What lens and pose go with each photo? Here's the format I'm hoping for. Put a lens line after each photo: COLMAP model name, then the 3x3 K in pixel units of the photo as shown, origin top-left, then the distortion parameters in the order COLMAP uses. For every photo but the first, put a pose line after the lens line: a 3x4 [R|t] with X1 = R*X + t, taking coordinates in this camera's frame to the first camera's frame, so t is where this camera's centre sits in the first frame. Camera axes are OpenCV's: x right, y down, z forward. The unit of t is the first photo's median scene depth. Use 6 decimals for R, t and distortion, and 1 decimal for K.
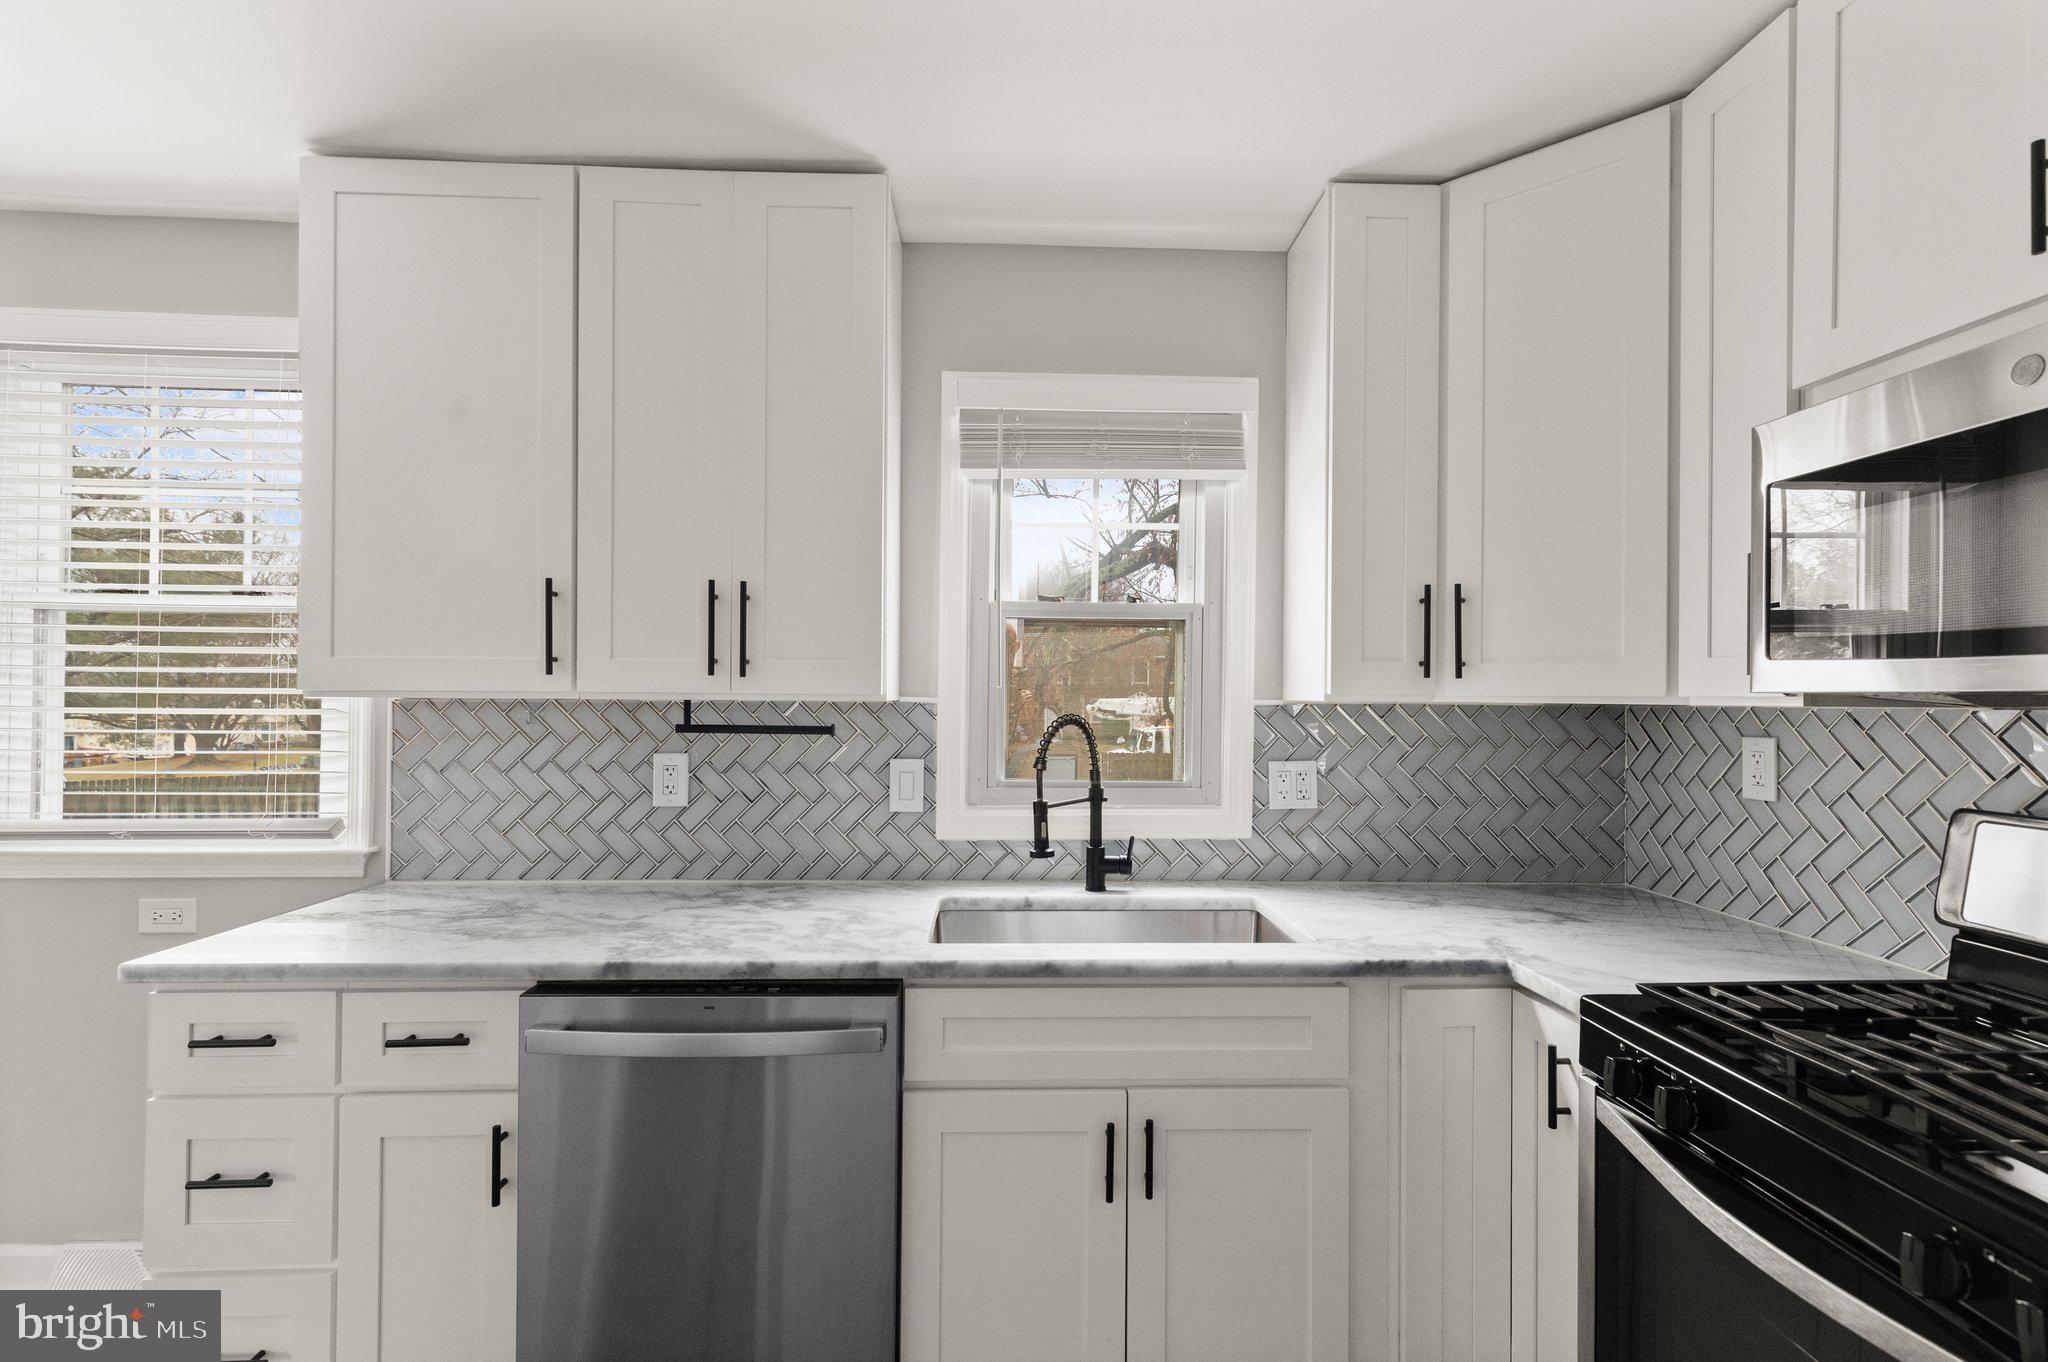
lens RADIAL K [[946.1, 0, 1028.2], [0, 946.1, 692.5], [0, 0, 1]] dist [0.004698, -0.000265]
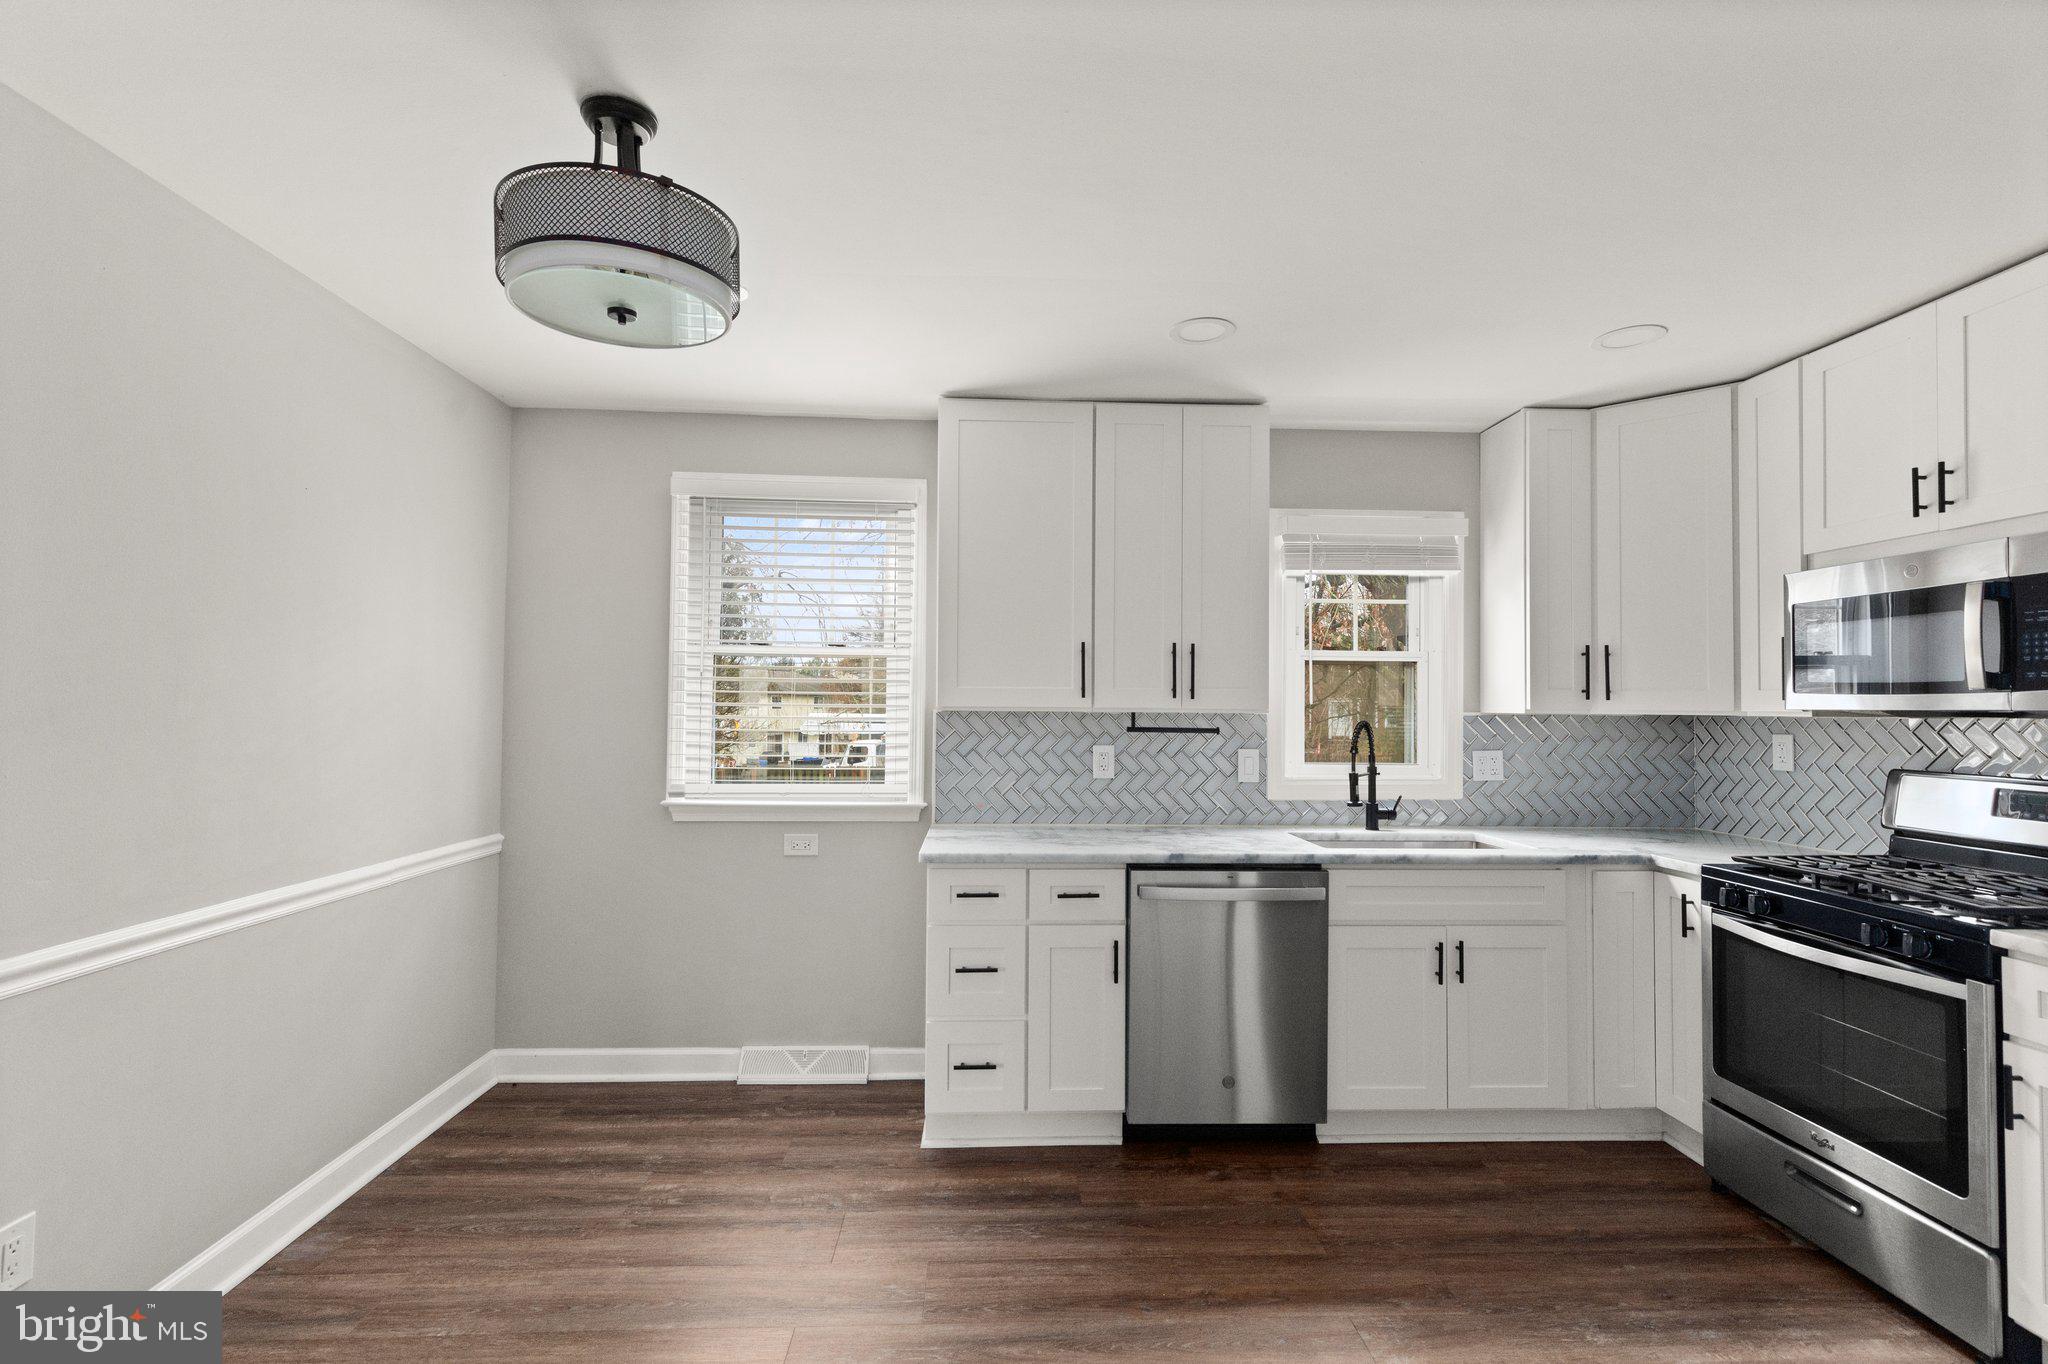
lens RADIAL K [[923.5, 0, 1034.2], [0, 923.5, 683.5], [0, 0, 1]] dist [0.003973, 0.000213]
pose [[0.999988, 0.000663, 0.004936, -0.584994], [-0.000563, 0.999798, -0.020066, -0.010544], [-0.004949, 0.020063, 0.999786, -0.662314]]
